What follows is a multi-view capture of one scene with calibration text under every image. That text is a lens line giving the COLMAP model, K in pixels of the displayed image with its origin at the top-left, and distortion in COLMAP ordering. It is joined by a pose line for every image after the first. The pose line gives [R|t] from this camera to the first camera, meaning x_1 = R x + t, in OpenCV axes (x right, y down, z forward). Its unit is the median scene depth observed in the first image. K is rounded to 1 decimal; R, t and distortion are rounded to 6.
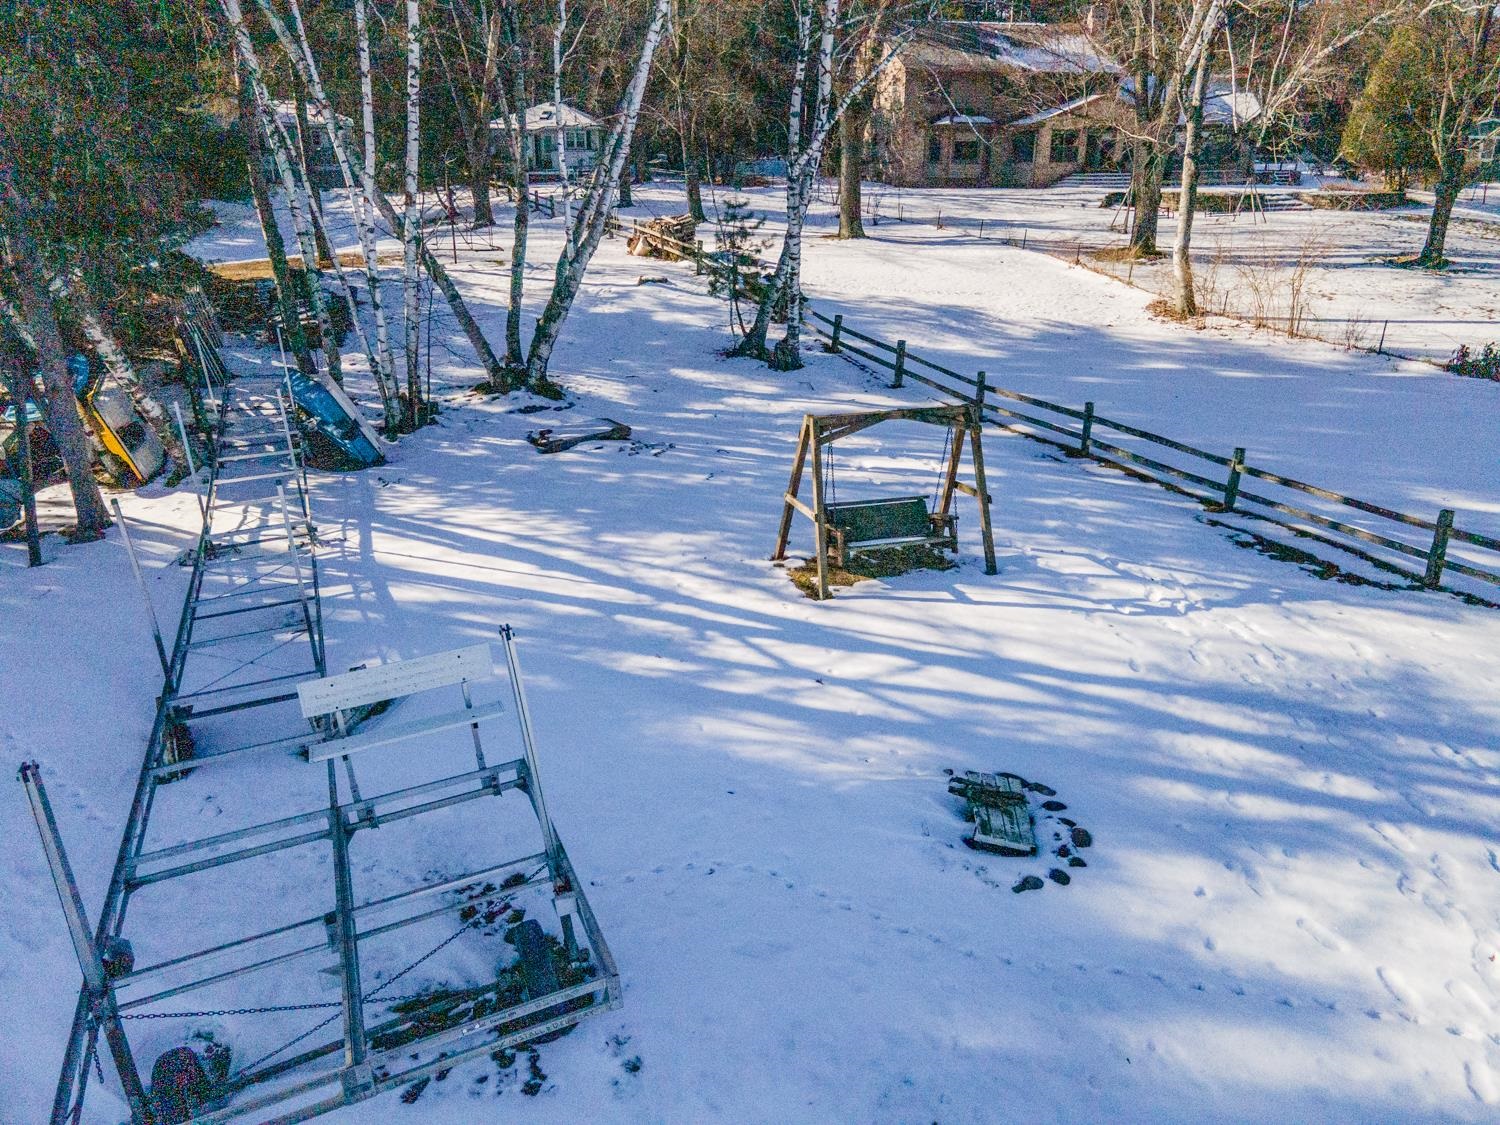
lens RADIAL K [[1037.5, 0, 750.0], [0, 1037.5, 562.5], [0, 0, 1]] dist [0.024878, 0.045378]
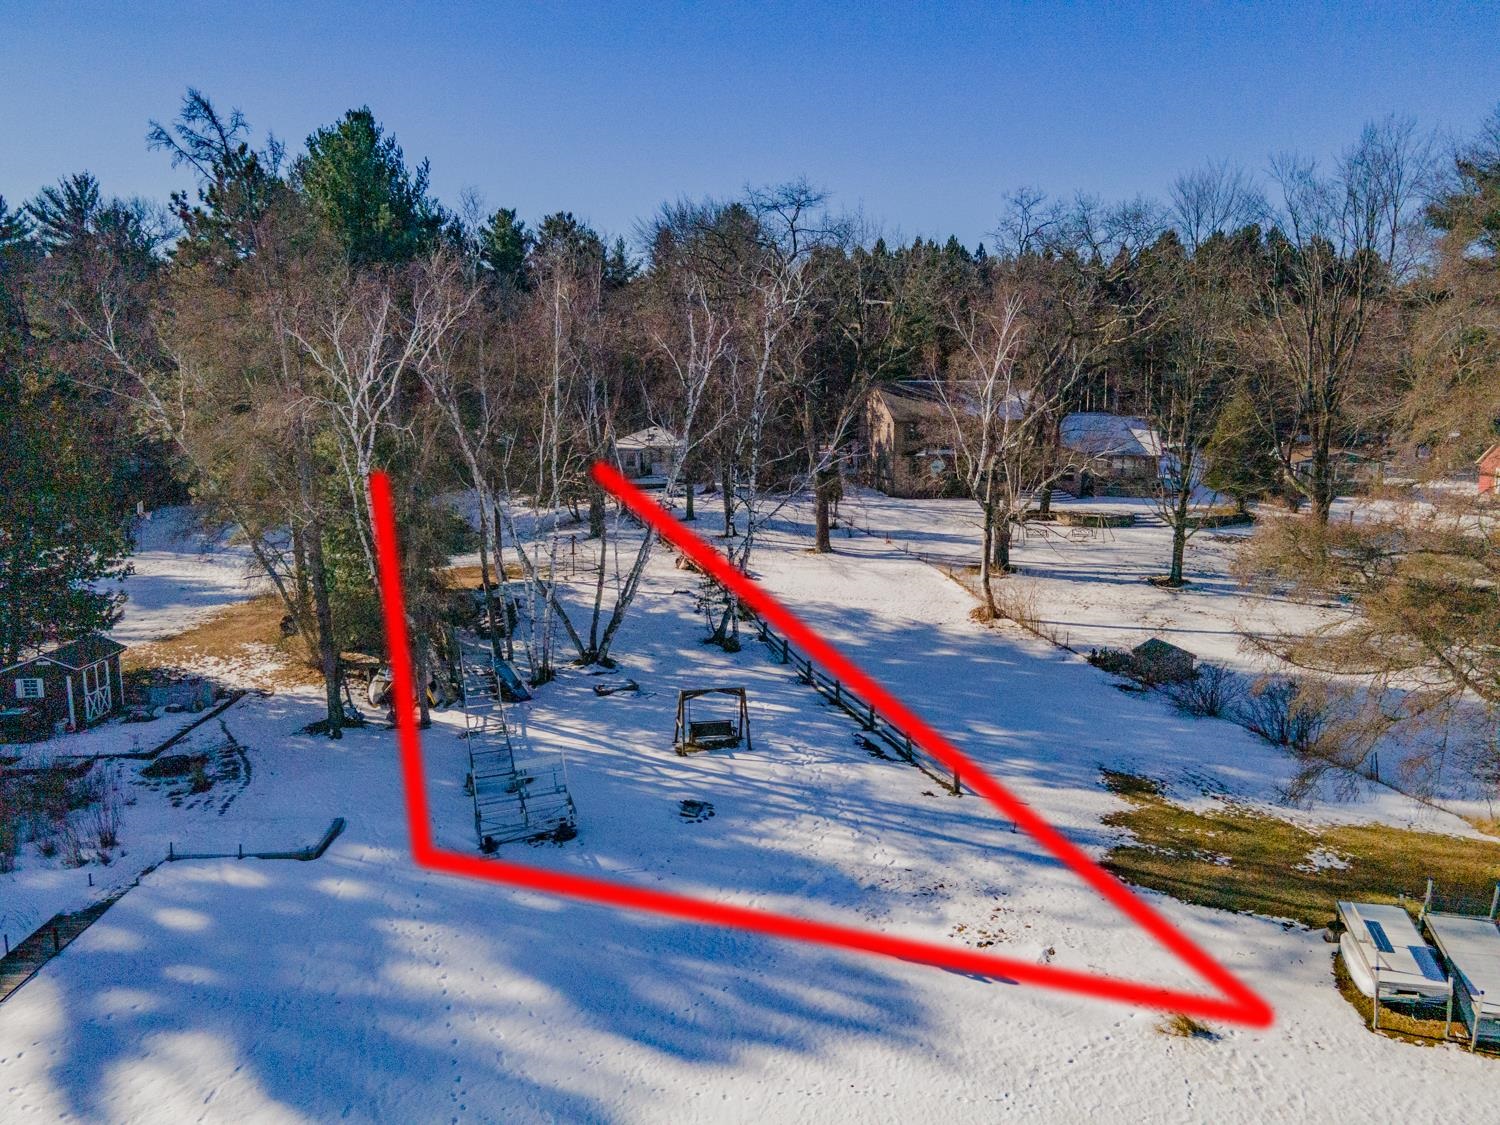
lens RADIAL K [[1037.5, 0, 750.0], [0, 1037.5, 562.5], [0, 0, 1]] dist [0.024878, 0.045378]
pose [[0.994174, 0.010096, -0.107315, 0.327373], [-0.032547, 0.977249, -0.209582, 0.065752], [0.102757, 0.211854, 0.971884, -1.091601]]
